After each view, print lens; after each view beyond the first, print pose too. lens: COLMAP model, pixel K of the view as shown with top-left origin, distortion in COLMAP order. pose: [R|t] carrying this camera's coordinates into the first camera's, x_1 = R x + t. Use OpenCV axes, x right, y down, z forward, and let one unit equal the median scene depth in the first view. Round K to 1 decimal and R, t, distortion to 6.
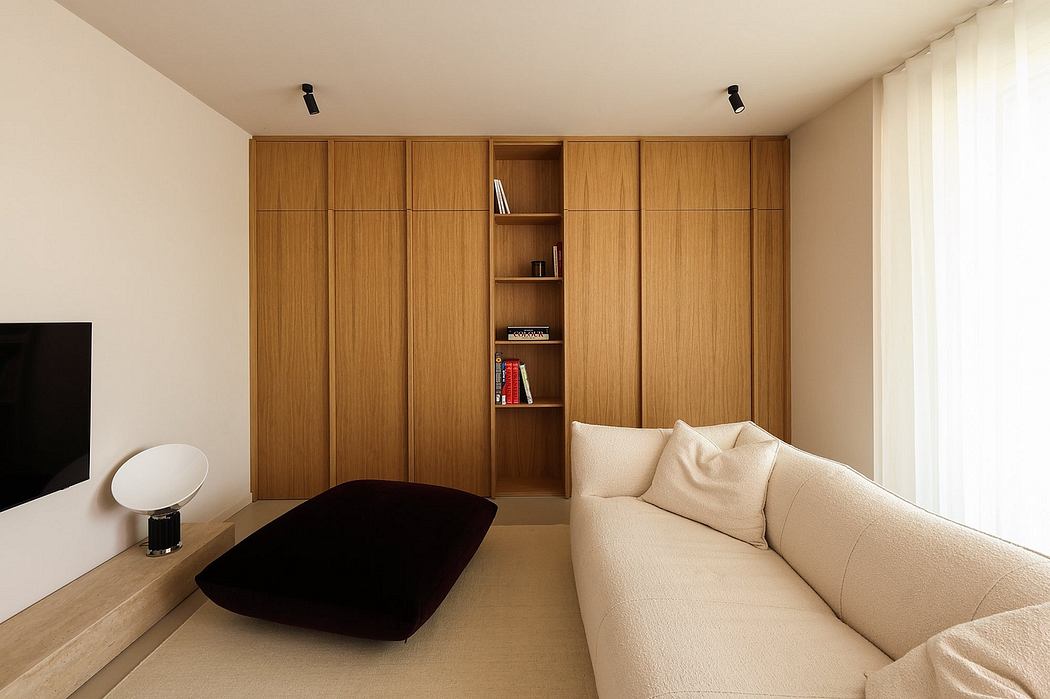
lens RADIAL K [[466.6, 0, 523.5], [0, 466.6, 322.3], [0, 0, 1]] dist [0.000118, 0.000102]
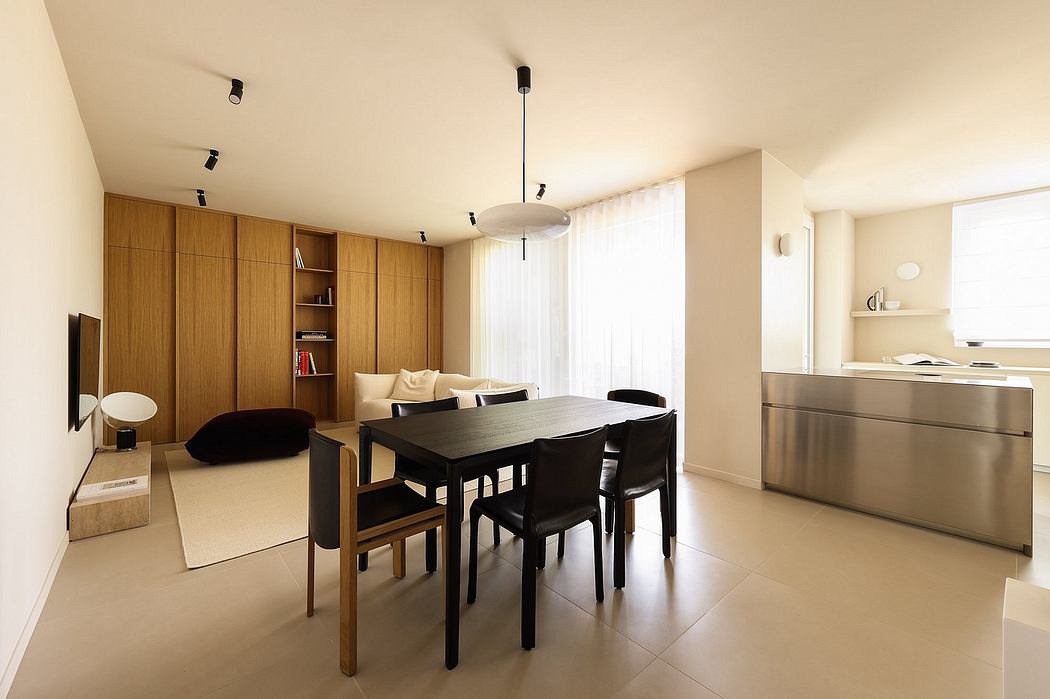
lens RADIAL K [[427.4, 0, 527.5], [0, 427.4, 337.6], [0, 0, 1]] dist [-0.014774, -0.000054]
pose [[0.760979, 0.009753, 0.648704, -0.436652], [0.000396, 0.999880, -0.015498, 0.059831], [-0.648777, 0.012051, 0.760883, -0.796380]]
